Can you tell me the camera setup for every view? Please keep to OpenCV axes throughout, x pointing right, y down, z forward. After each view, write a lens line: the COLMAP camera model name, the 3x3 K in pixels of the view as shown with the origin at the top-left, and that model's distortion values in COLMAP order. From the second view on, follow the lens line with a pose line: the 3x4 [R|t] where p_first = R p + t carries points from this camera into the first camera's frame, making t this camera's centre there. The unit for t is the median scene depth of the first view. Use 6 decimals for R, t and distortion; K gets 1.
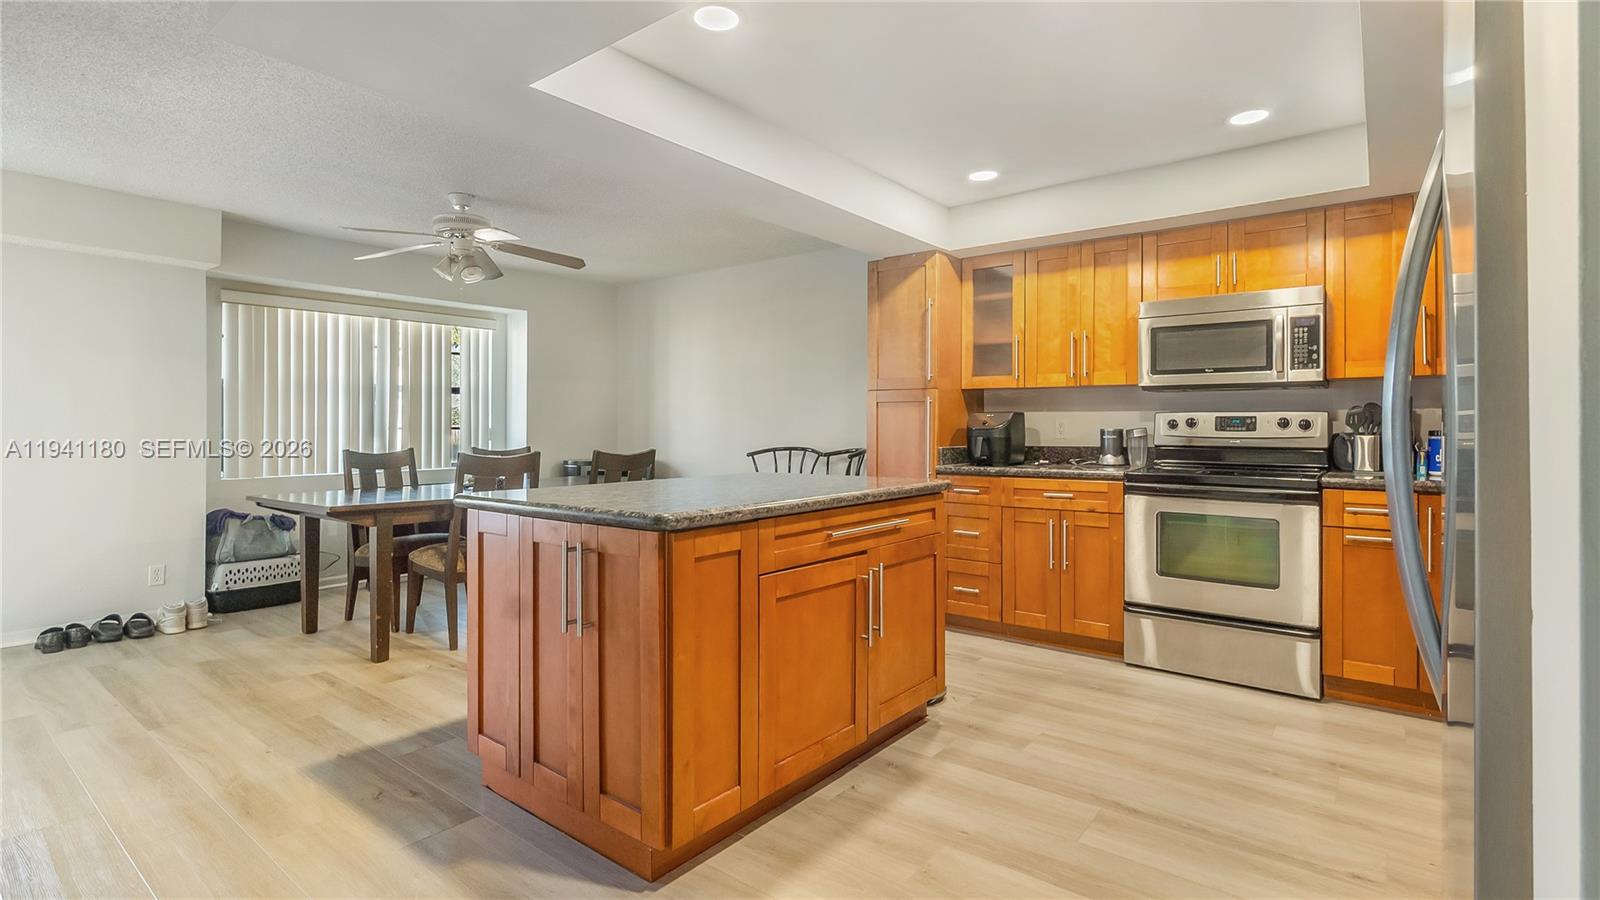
lens RADIAL K [[744.6, 0, 804.9], [0, 744.6, 427.5], [0, 0, 1]] dist [-0.007967, 0.001613]
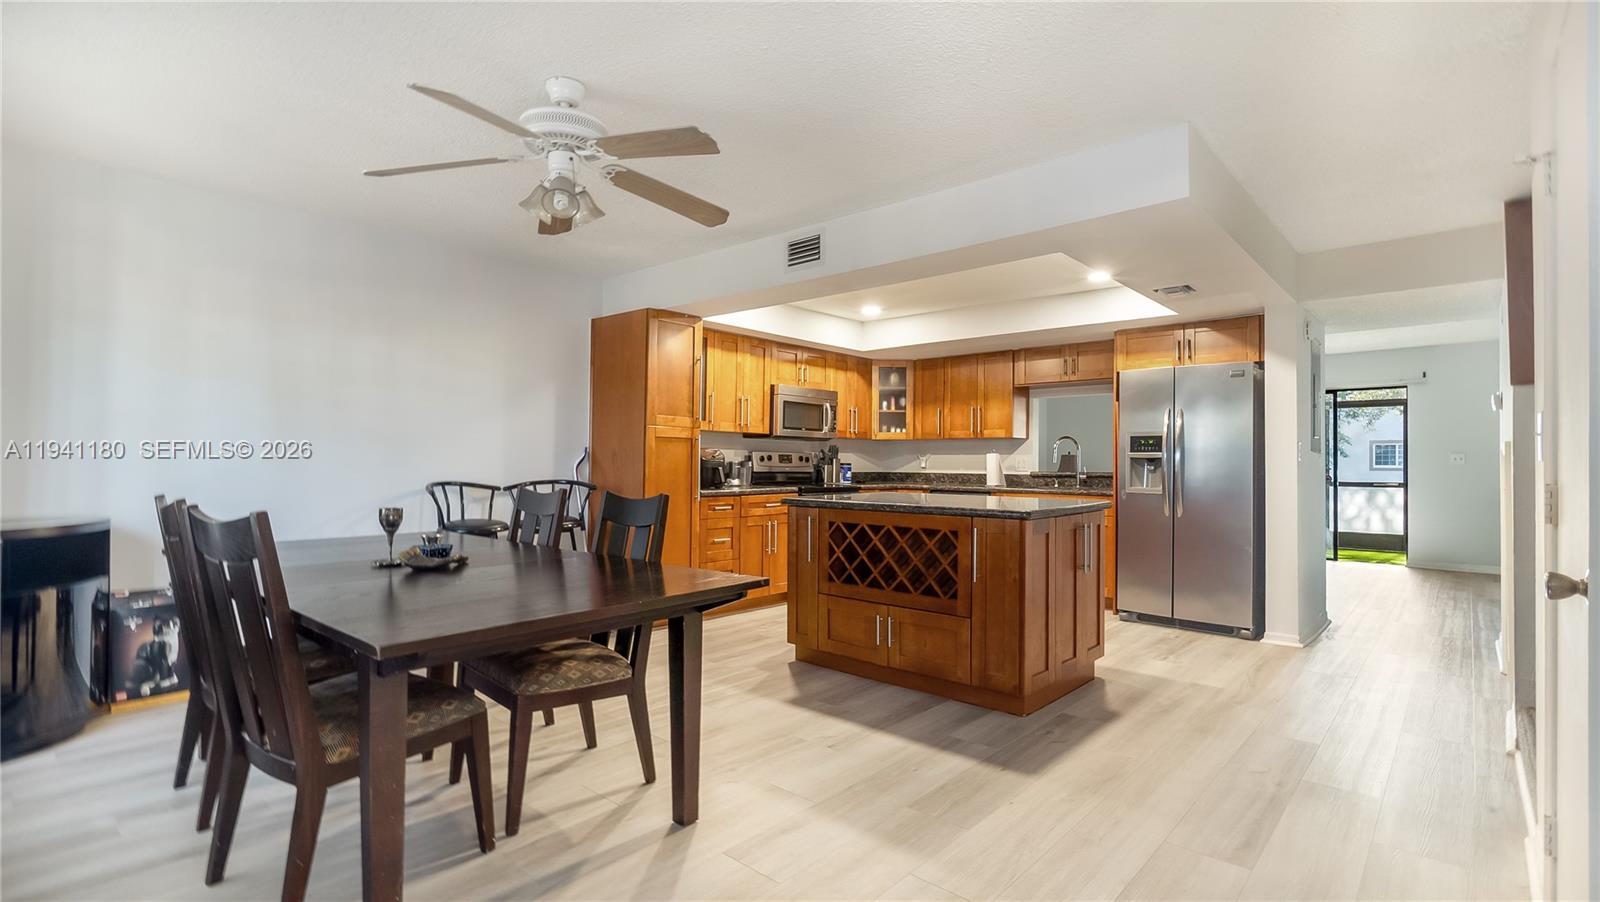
lens RADIAL K [[734.8, 0, 808.7], [0, 734.8, 457.8], [0, 0, 1]] dist [-0.003662, 0.001941]
pose [[0.068895, 0.008399, 0.997589, -1.083257], [-0.006714, 0.999946, -0.007955, 0.005213], [-0.997601, -0.006149, 0.068948, 0.772026]]
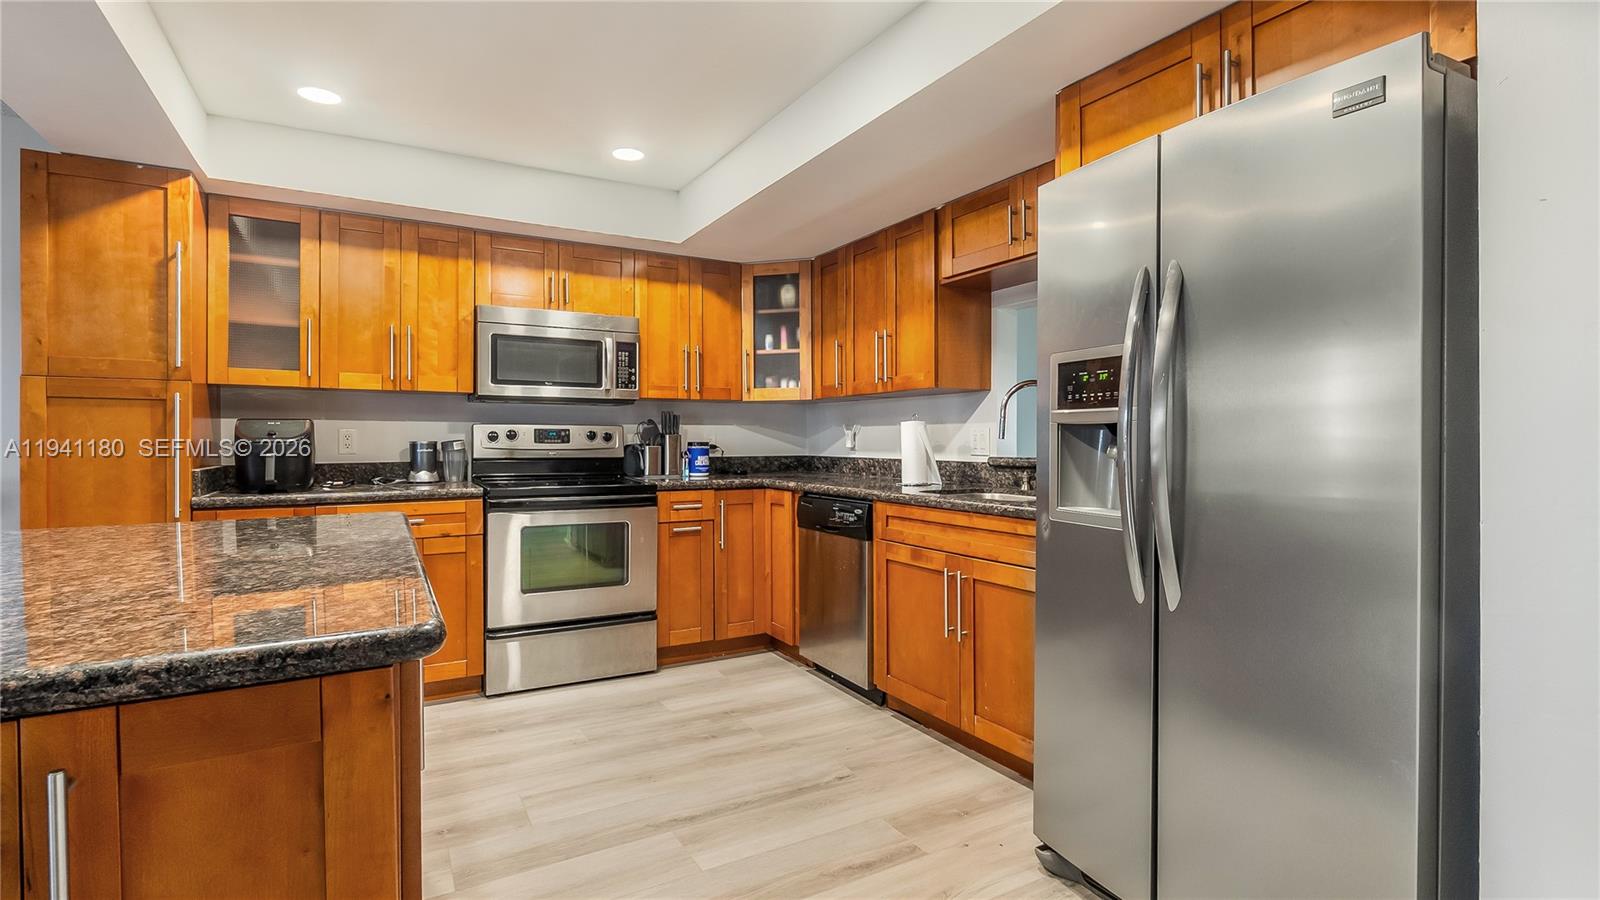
lens RADIAL K [[744.6, 0, 801.4], [0, 744.6, 446.2], [0, 0, 1]] dist [-0.007967, 0.001613]
pose [[0.381104, -0.008446, 0.924494, -0.236425], [0.001171, 0.999962, 0.008652, 0.000481], [-0.924531, -0.002215, 0.381099, 0.260990]]
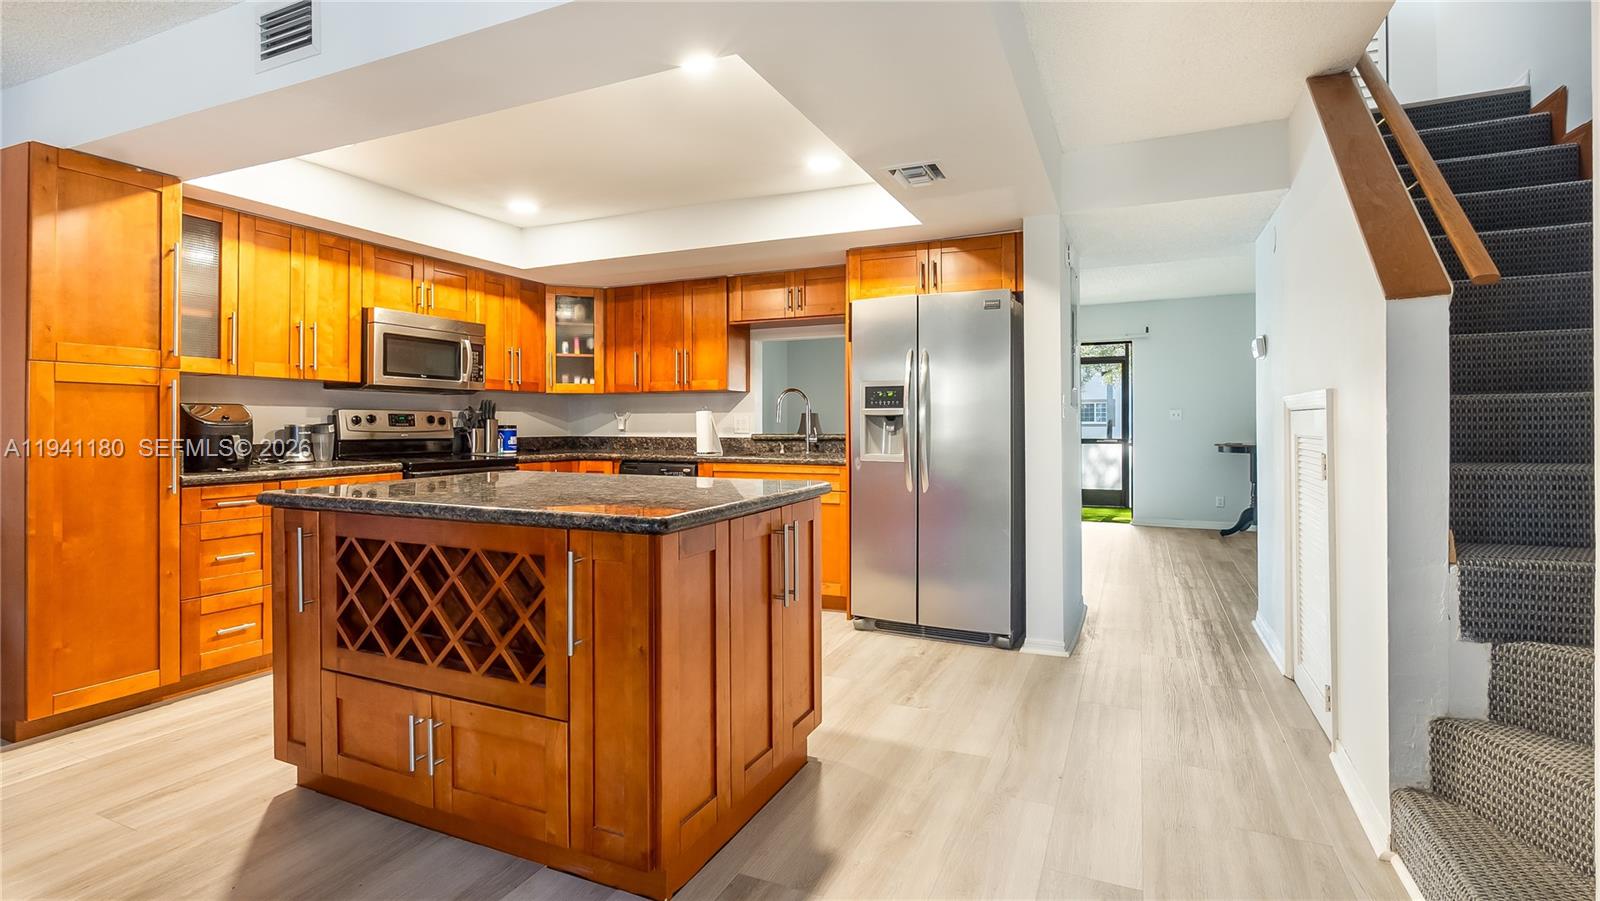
lens RADIAL K [[744.6, 0, 798.6], [0, 744.6, 425.9], [0, 0, 1]] dist [-0.007967, 0.001613]
pose [[-0.234049, -0.001568, 0.972224, -0.696152], [0.002486, 0.999994, 0.002211, 0.002846], [-0.972222, 0.002935, -0.234044, 0.614248]]
